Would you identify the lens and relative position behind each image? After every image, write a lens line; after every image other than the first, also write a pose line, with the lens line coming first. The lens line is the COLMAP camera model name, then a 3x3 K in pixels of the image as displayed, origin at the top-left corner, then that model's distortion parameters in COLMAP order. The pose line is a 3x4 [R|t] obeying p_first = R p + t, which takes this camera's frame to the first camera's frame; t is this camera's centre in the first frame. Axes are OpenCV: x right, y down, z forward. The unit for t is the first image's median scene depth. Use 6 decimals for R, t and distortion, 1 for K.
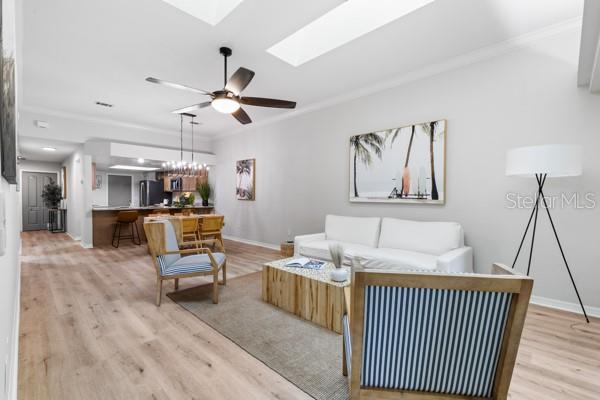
lens RADIAL K [[268.0, 0, 301.3], [0, 268.0, 200.9], [0, 0, 1]] dist [0.002236, -0.000364]
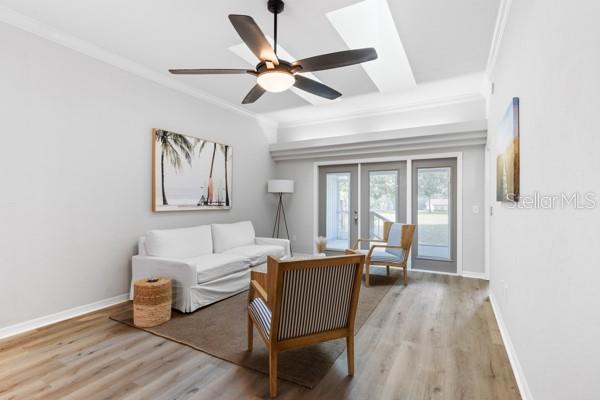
lens RADIAL K [[284.9, 0, 302.2], [0, 284.9, 199.7], [0, 0, 1]] dist [-0.001009, 0.000099]
pose [[-0.263751, -0.004722, 0.964579, -0.831341], [0.007865, 0.999944, 0.007046, -0.037771], [-0.964559, 0.009445, -0.263699, 0.912514]]
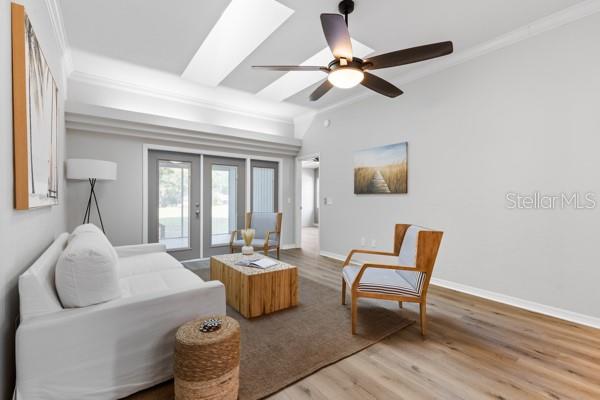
lens RADIAL K [[268.0, 0, 298.6], [0, 268.0, 198.9], [0, 0, 1]] dist [0.002236, -0.000364]
pose [[-0.985648, -0.010956, 0.168456, -0.226627], [-0.008695, 0.999862, 0.014156, -0.017133], [-0.168588, 0.012488, -0.985608, 1.432635]]
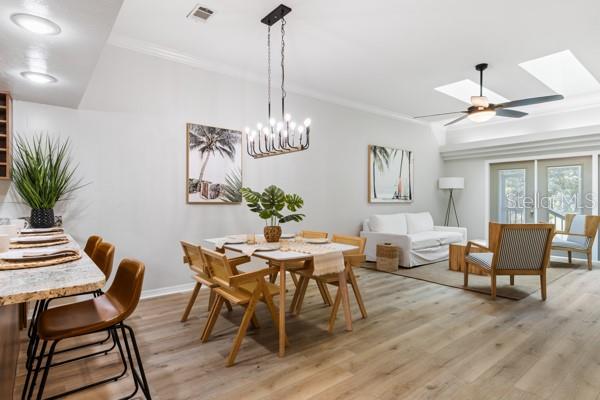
lens RADIAL K [[321.8, 0, 302.6], [0, 321.8, 200.0], [0, 0, 1]] dist [0.000208, -0.000706]
pose [[0.125509, -0.008810, 0.992053, -1.360368], [0.012242, 0.999898, 0.007331, -0.022868], [-0.992017, 0.011224, 0.125605, 1.261333]]
